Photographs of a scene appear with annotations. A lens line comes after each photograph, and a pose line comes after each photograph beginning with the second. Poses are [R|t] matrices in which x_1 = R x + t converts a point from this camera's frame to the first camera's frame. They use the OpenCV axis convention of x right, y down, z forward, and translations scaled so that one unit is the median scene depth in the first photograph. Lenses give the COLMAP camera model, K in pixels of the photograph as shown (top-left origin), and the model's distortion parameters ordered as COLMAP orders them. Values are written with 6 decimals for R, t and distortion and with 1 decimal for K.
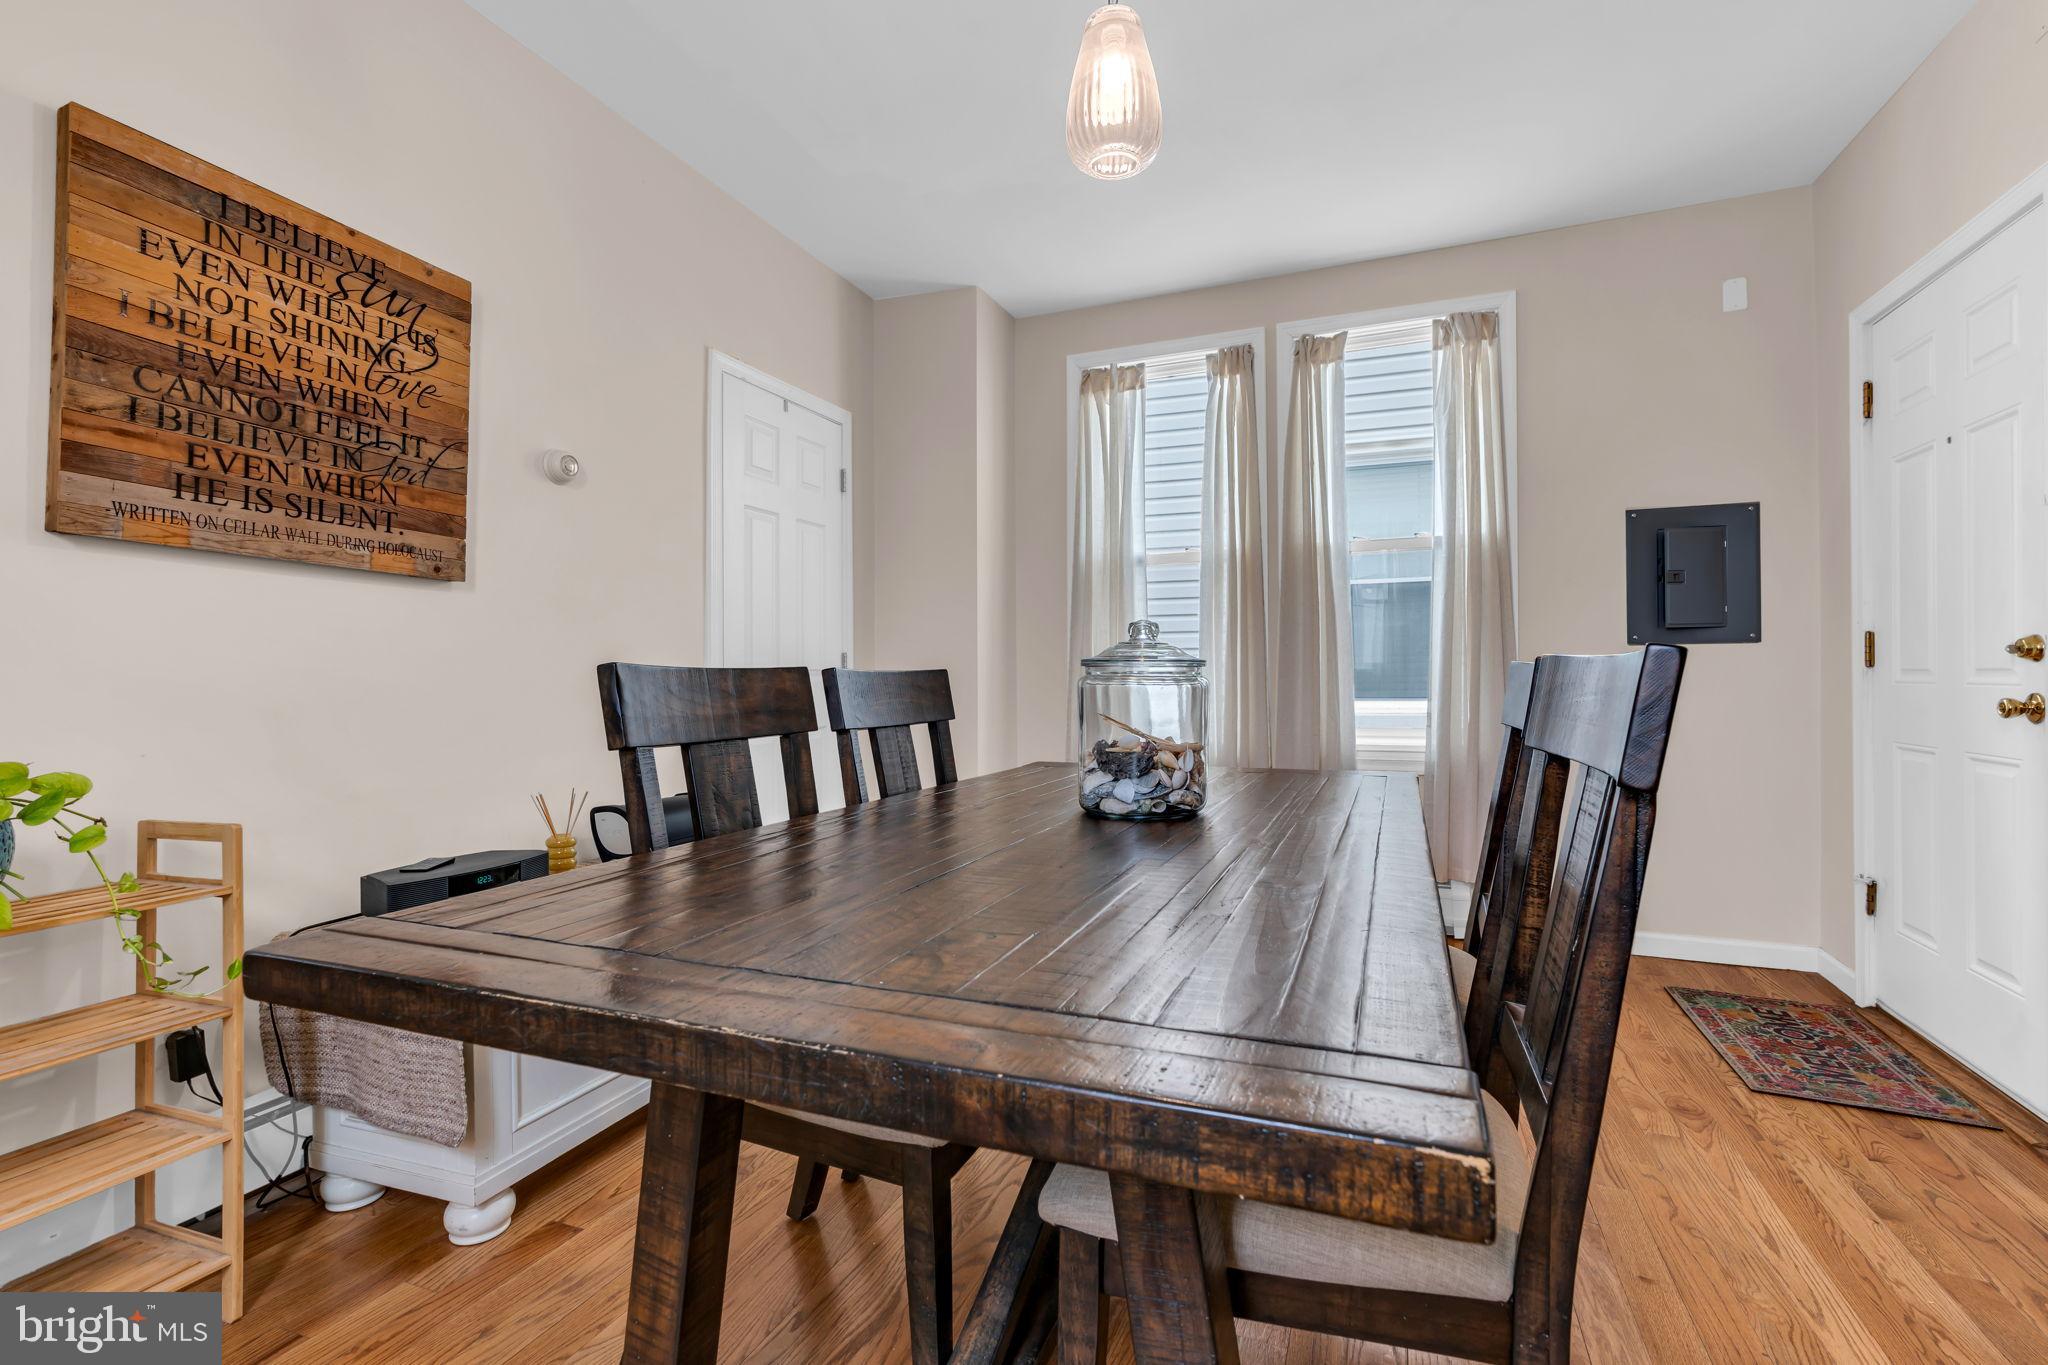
lens RADIAL K [[934.9, 0, 1018.6], [0, 934.9, 675.1], [0, 0, 1]] dist [0.003543, 0.000252]
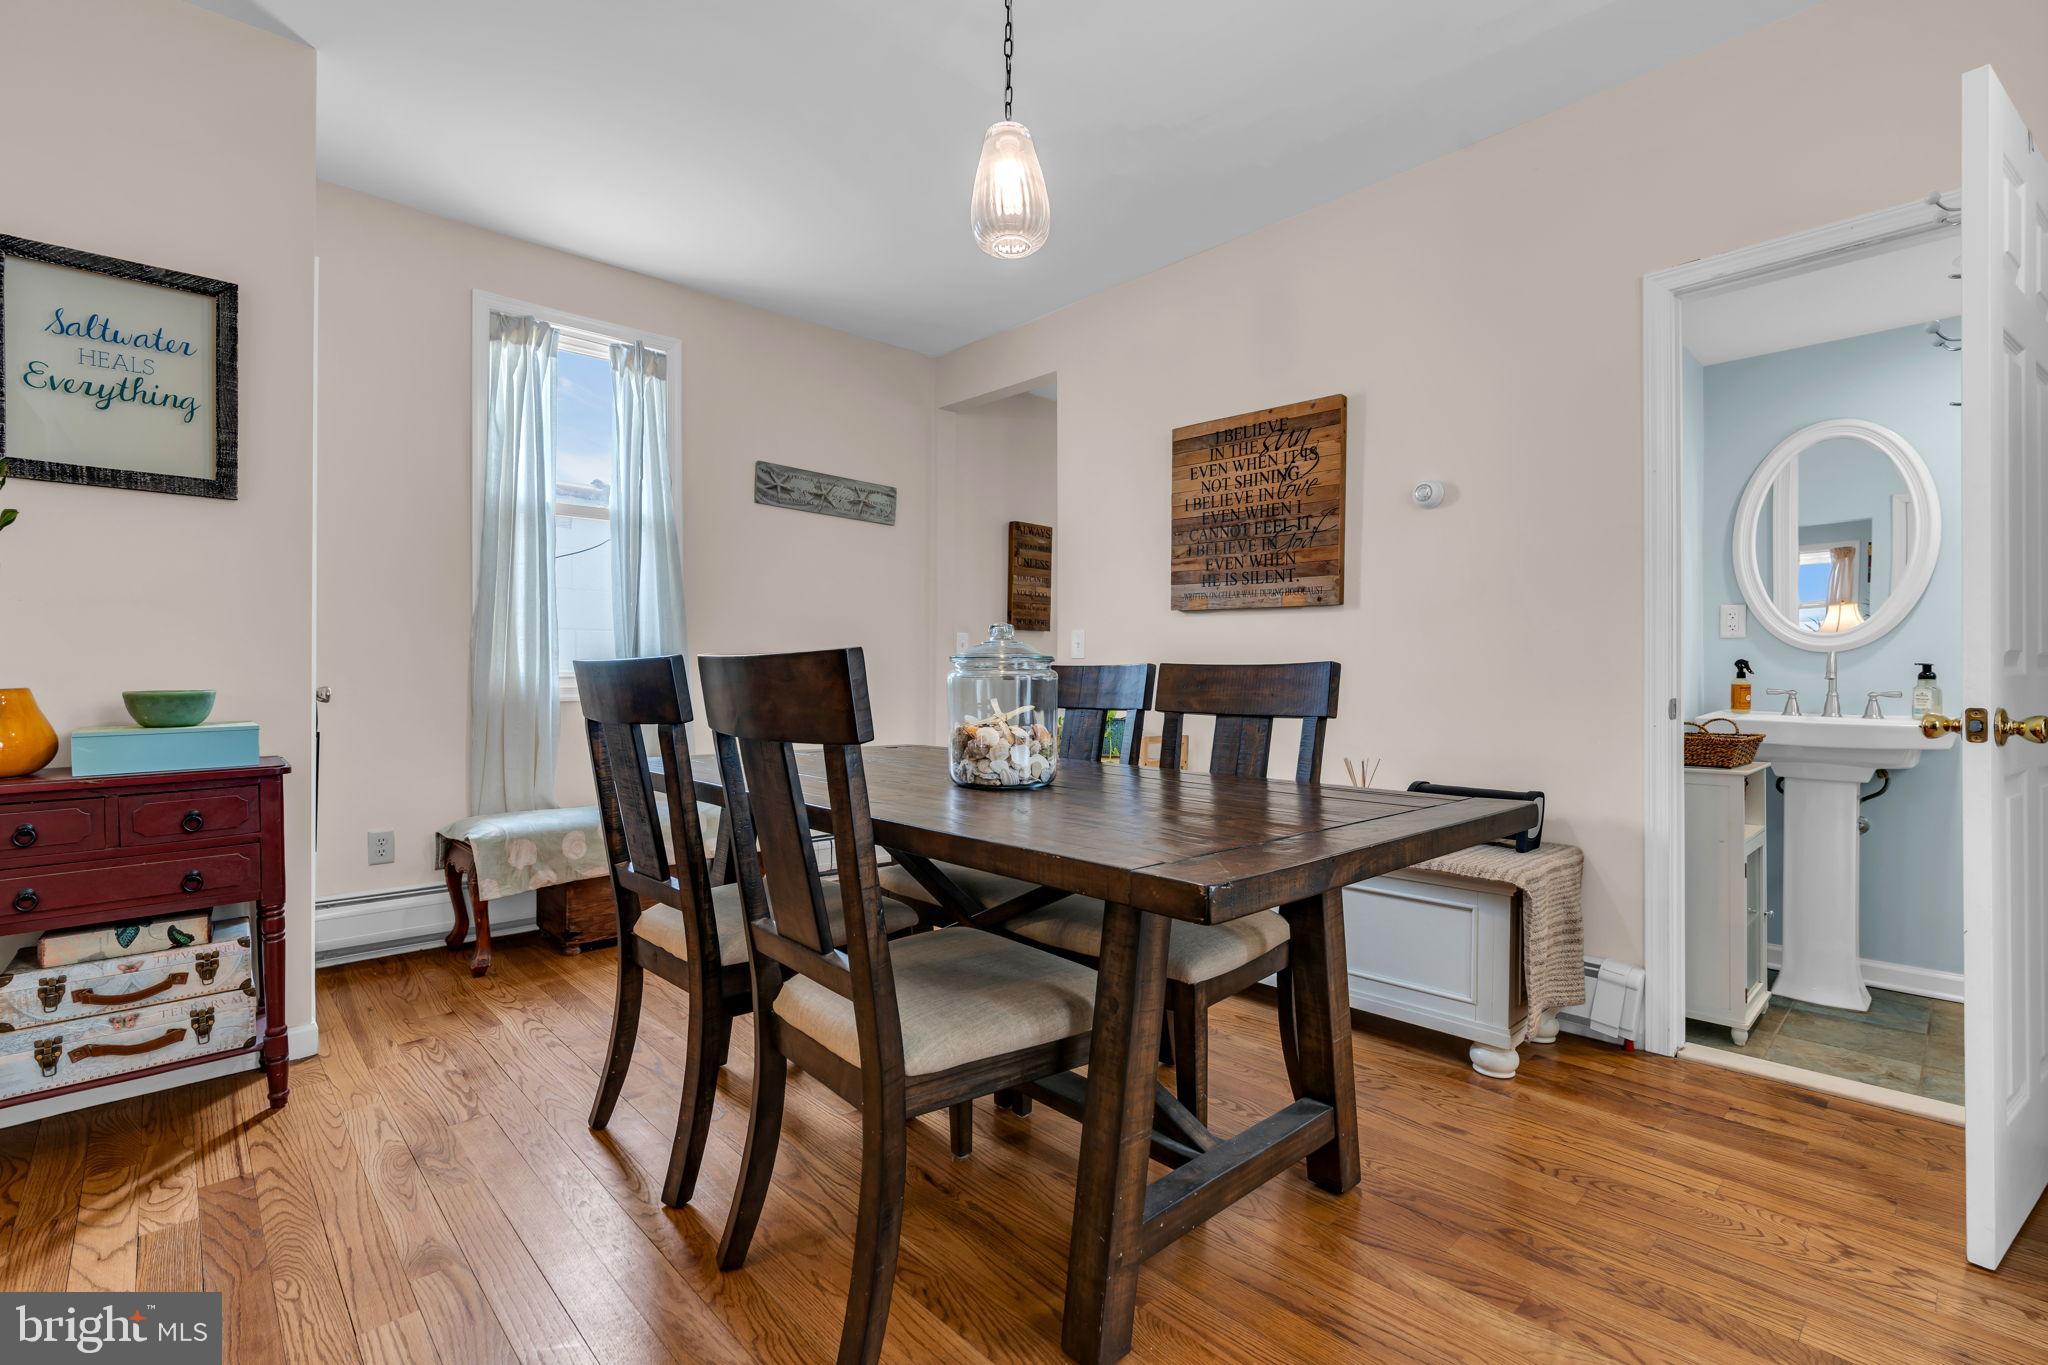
lens RADIAL K [[934.9, 0, 1026.2], [0, 934.9, 673.4], [0, 0, 1]] dist [0.003543, 0.000252]
pose [[-0.431590, 0.001859, -0.902068, 0.972477], [0.002323, 0.999997, 0.000949, 0.003988], [0.902067, -0.001686, -0.431592, 1.268735]]
